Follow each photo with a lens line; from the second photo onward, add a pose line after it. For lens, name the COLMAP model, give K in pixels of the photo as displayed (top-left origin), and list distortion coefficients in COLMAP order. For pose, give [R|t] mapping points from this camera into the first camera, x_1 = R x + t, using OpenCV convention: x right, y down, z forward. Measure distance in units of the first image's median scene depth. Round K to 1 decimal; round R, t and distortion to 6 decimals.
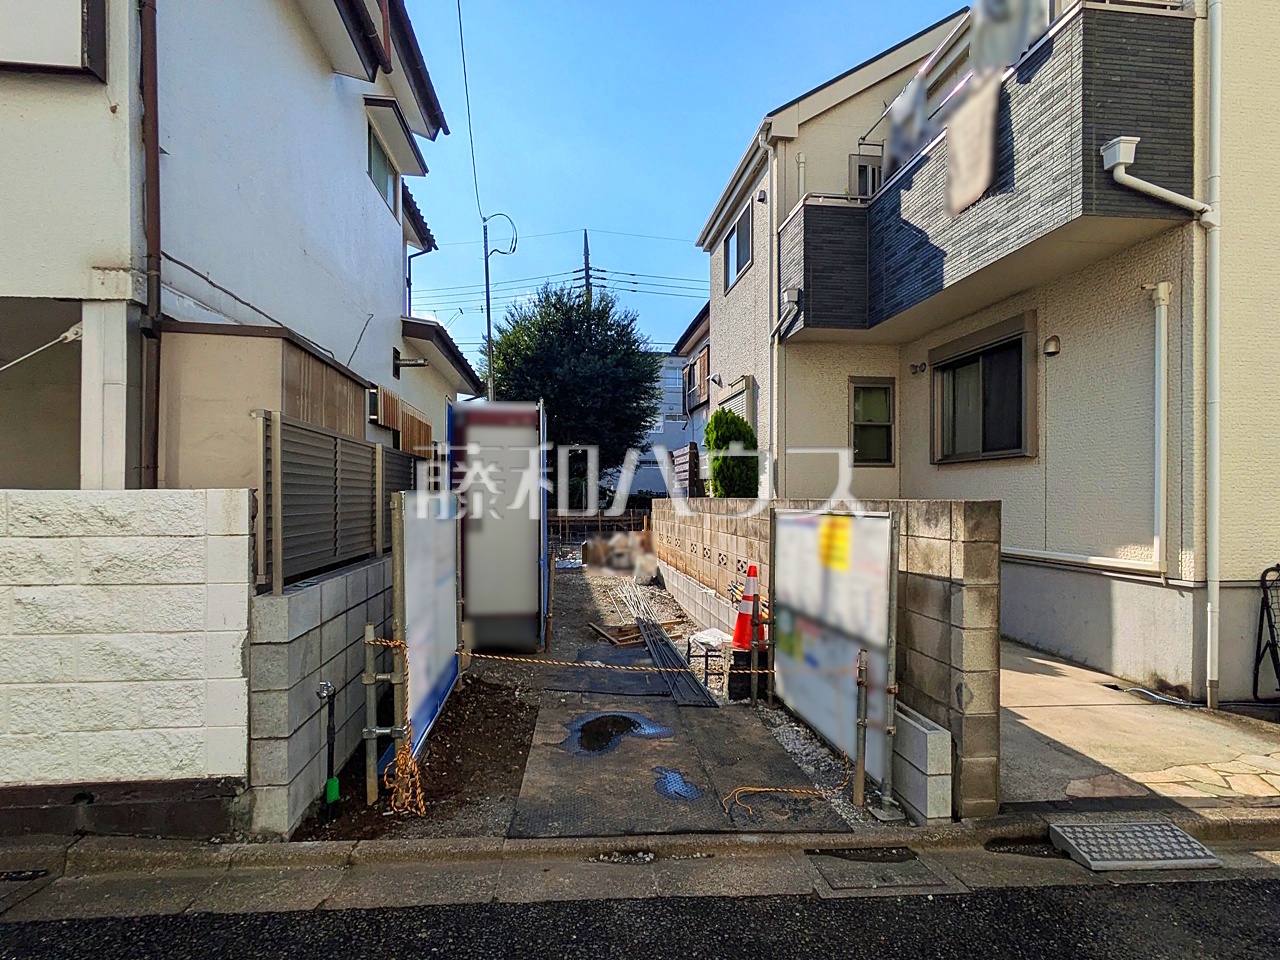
lens RADIAL K [[665.8, 0, 642.4], [0, 665.8, 496.2], [0, 0, 1]] dist [-0.001691, 0.002143]
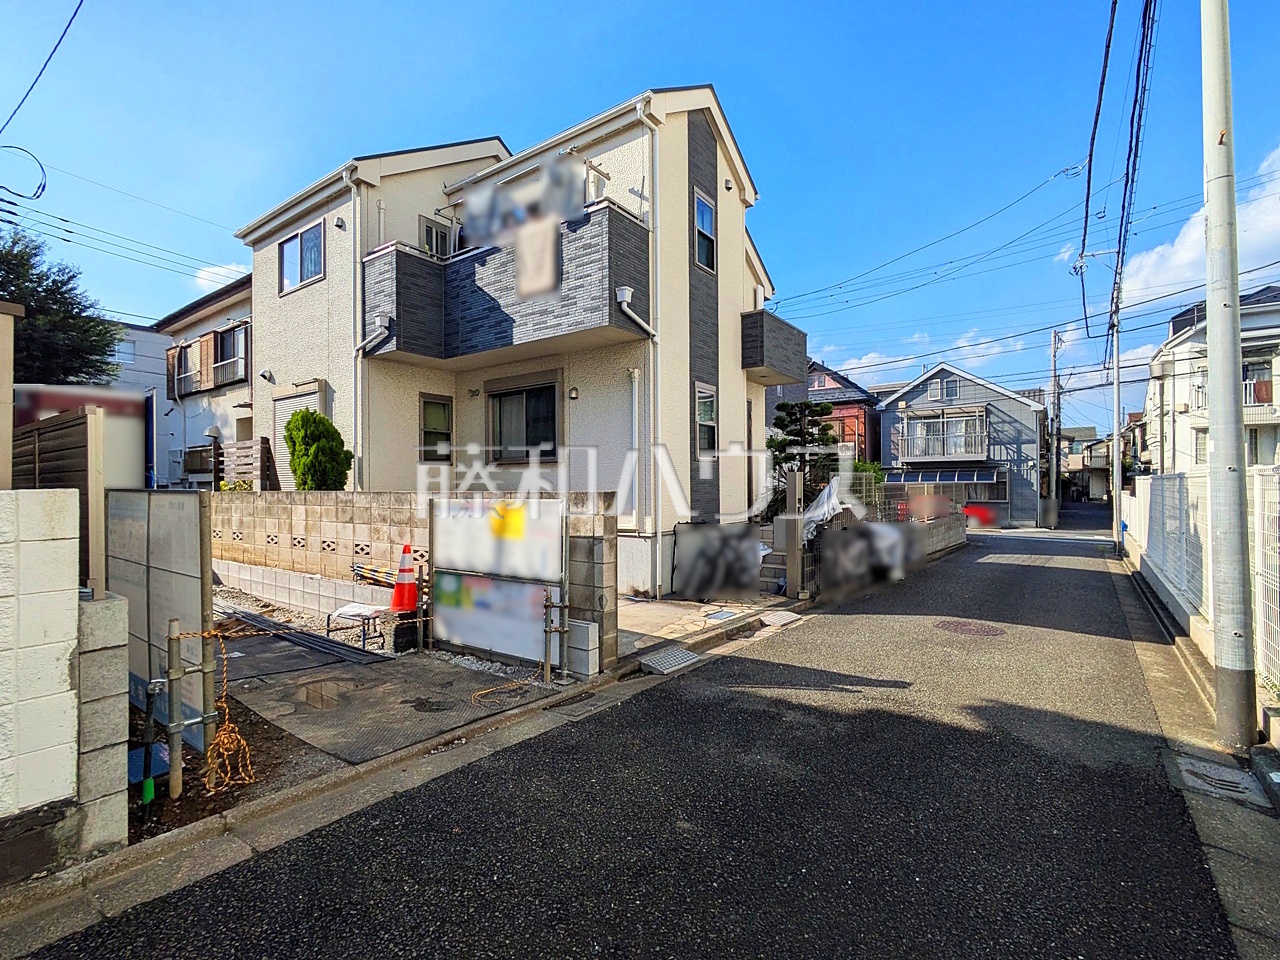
lens RADIAL K [[584.3, 0, 640.9], [0, 584.3, 482.7], [0, 0, 1]] dist [0.000061, 0.001452]
pose [[0.681713, -0.001864, 0.731617, -0.370240], [0.006140, 0.999976, -0.003174, -0.007495], [-0.731594, 0.006656, 0.681708, -0.086826]]
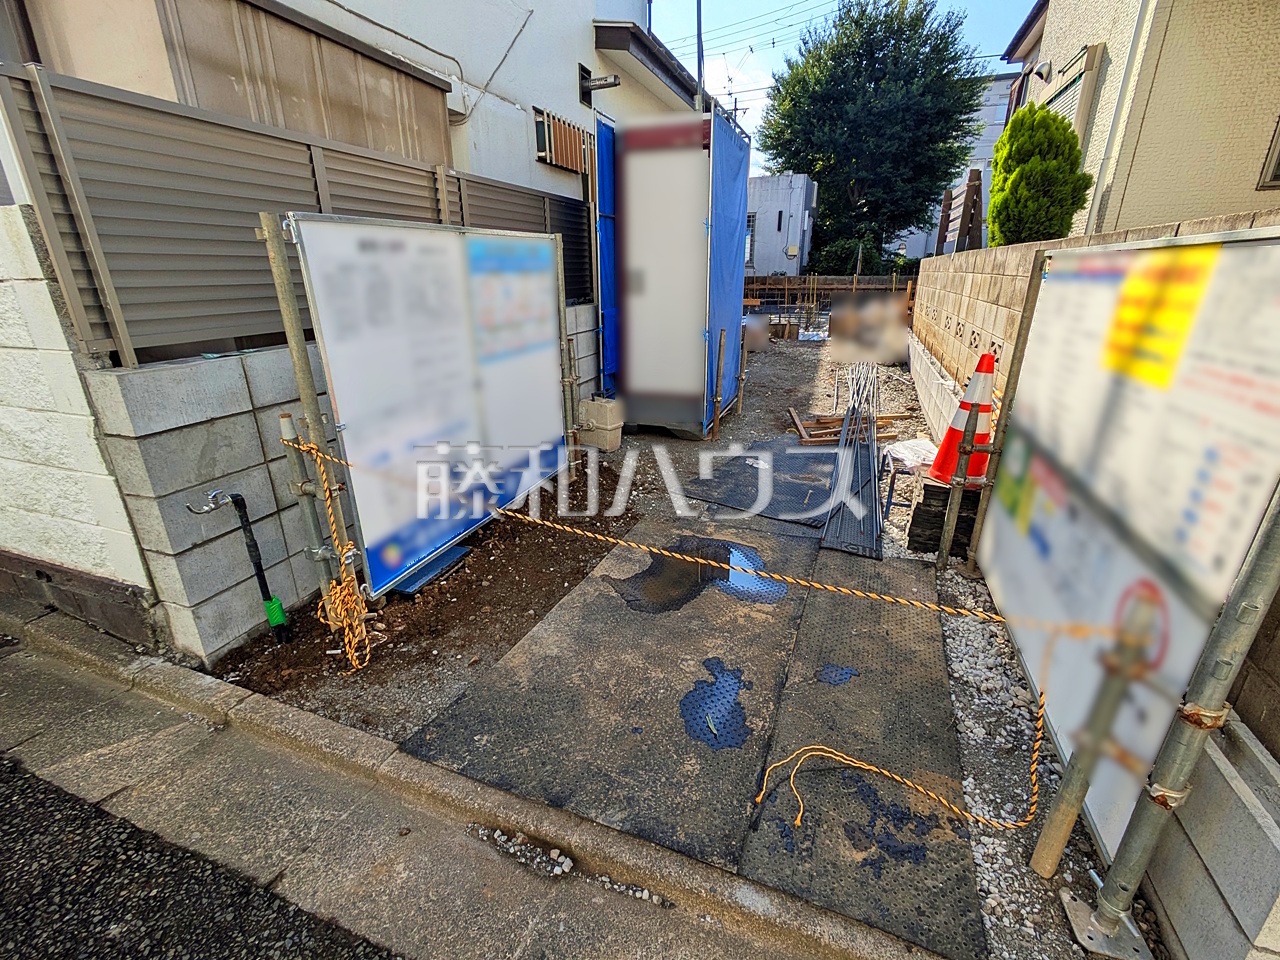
lens RADIAL K [[584.3, 0, 640.9], [0, 584.3, 482.7], [0, 0, 1]] dist [0.000061, 0.001452]
pose [[0.894204, 0.148454, -0.422327, 0.134173], [0.007535, 0.938287, 0.345775, 0.028796], [0.447596, -0.312375, 0.837902, 0.399527]]
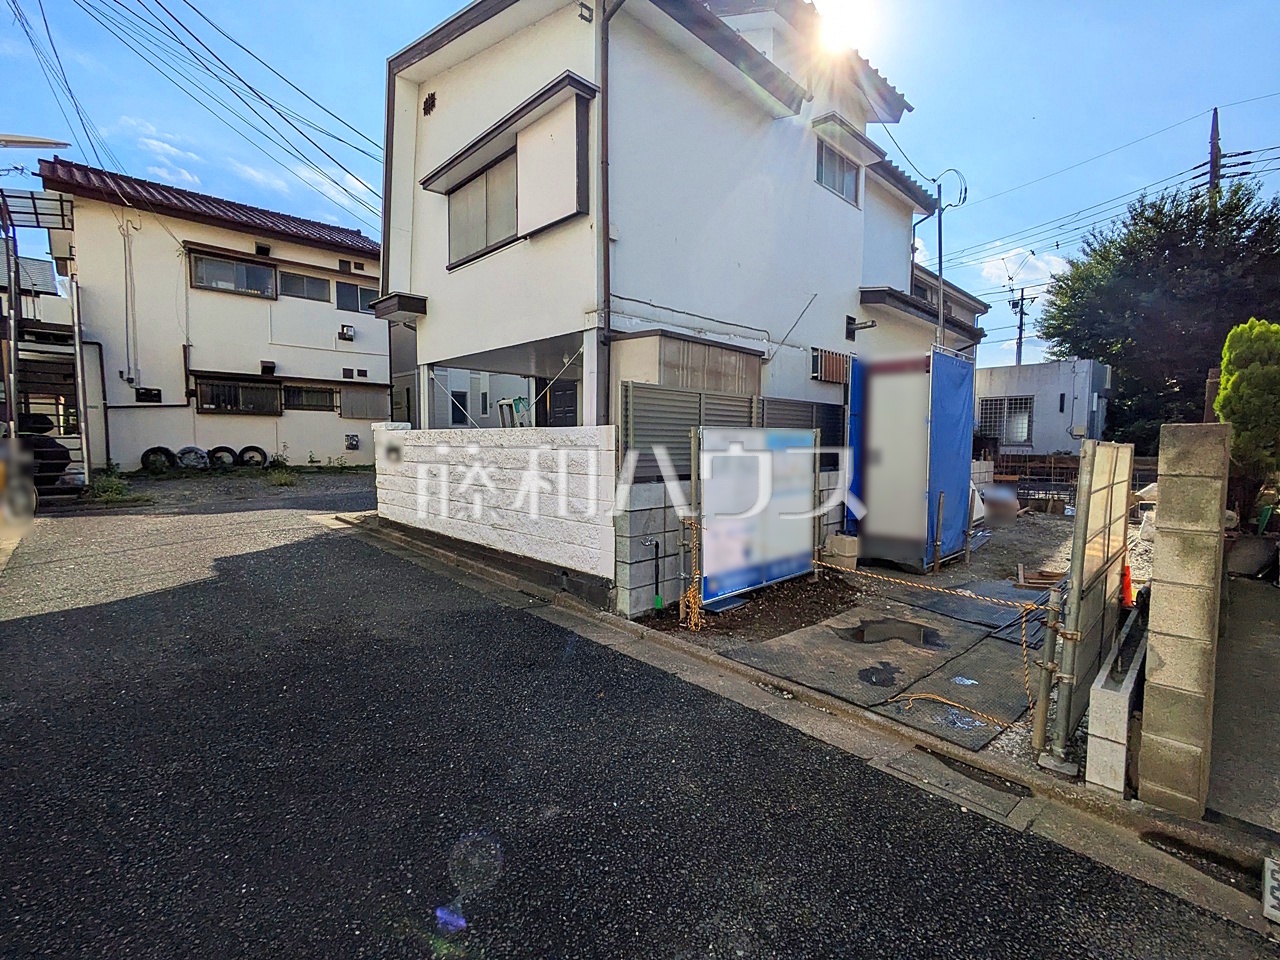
lens RADIAL K [[584.3, 0, 640.9], [0, 584.3, 482.7], [0, 0, 1]] dist [0.000061, 0.001452]
pose [[0.615904, 0.058122, -0.785675, 0.409047], [-0.005572, 0.997571, 0.069430, 0.019892], [0.787802, -0.038385, 0.614732, 0.035619]]
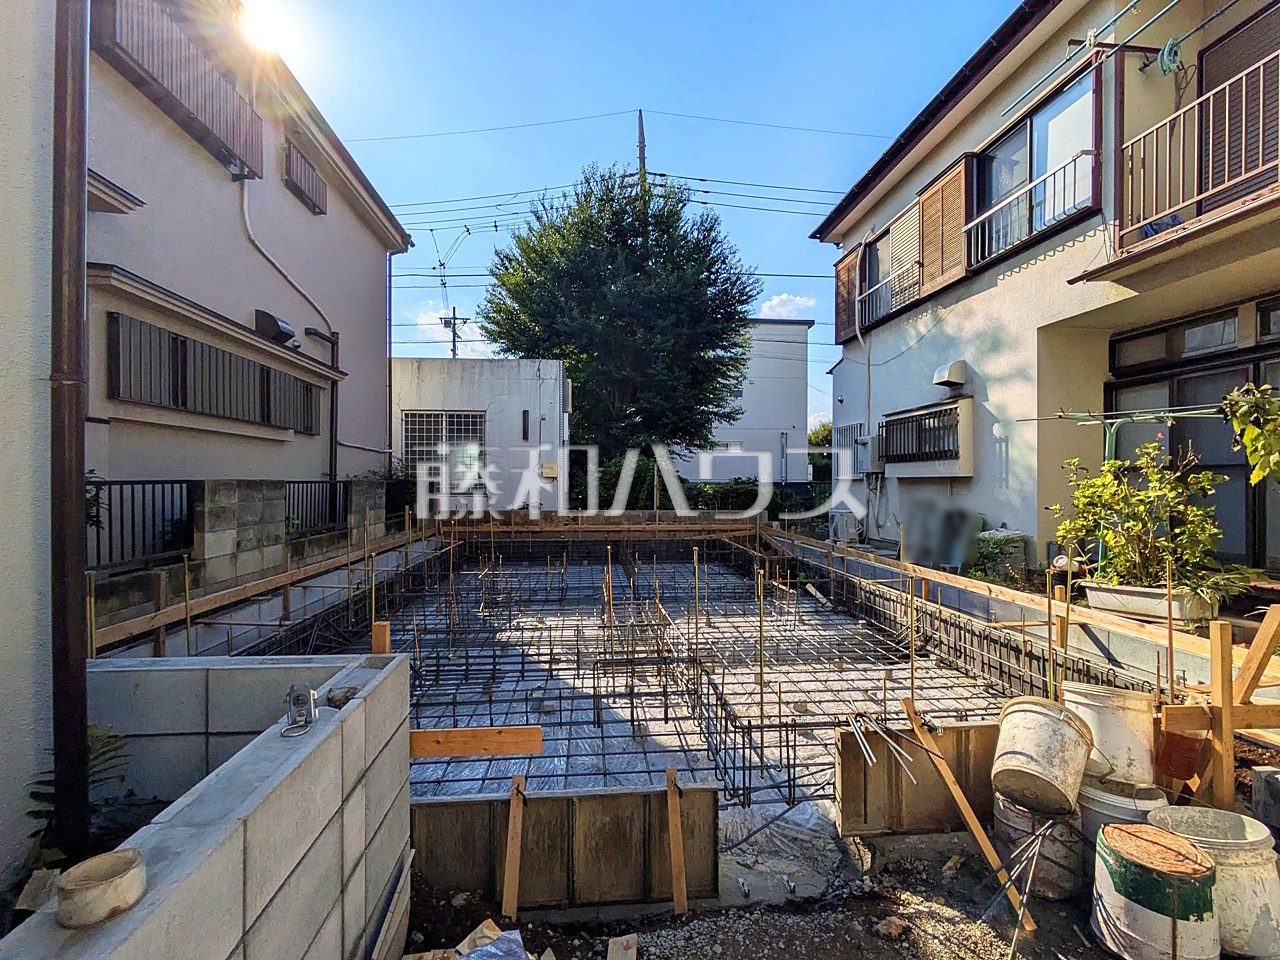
lens RADIAL K [[584.3, 0, 640.9], [0, 584.3, 482.7], [0, 0, 1]] dist [0.000061, 0.001452]
pose [[0.999735, 0.003514, -0.022737, -0.411734], [-0.003469, 0.999992, 0.002004, -0.024692], [0.022744, -0.001925, 0.999739, 2.234446]]
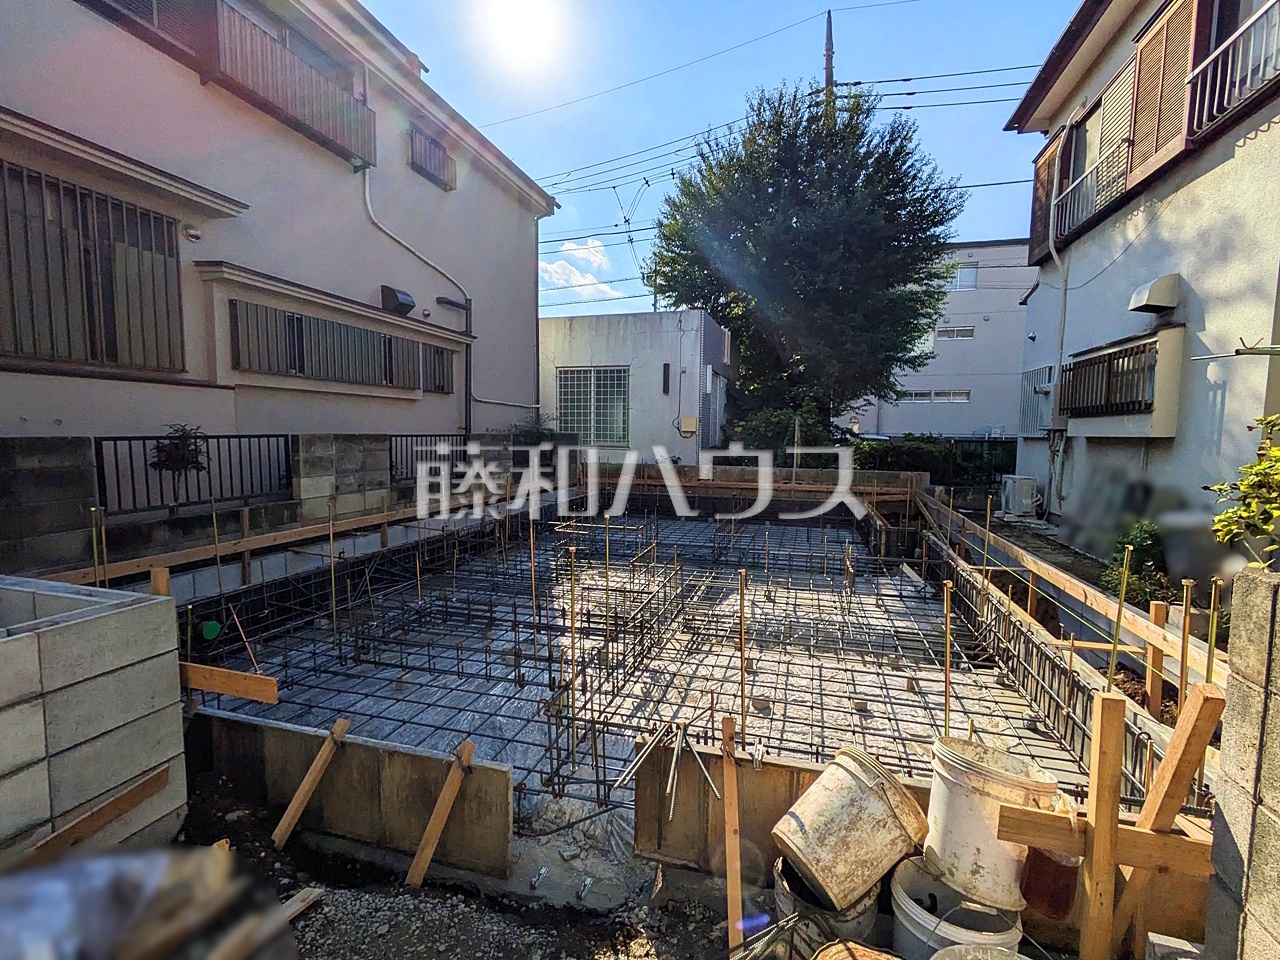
lens RADIAL K [[584.3, 0, 640.9], [0, 584.3, 482.7], [0, 0, 1]] dist [0.000061, 0.001452]
pose [[0.920083, 0.046167, -0.388993, -0.085552], [-0.012893, 0.996062, 0.087719, -0.039169], [0.391511, -0.075694, 0.917055, 2.359080]]
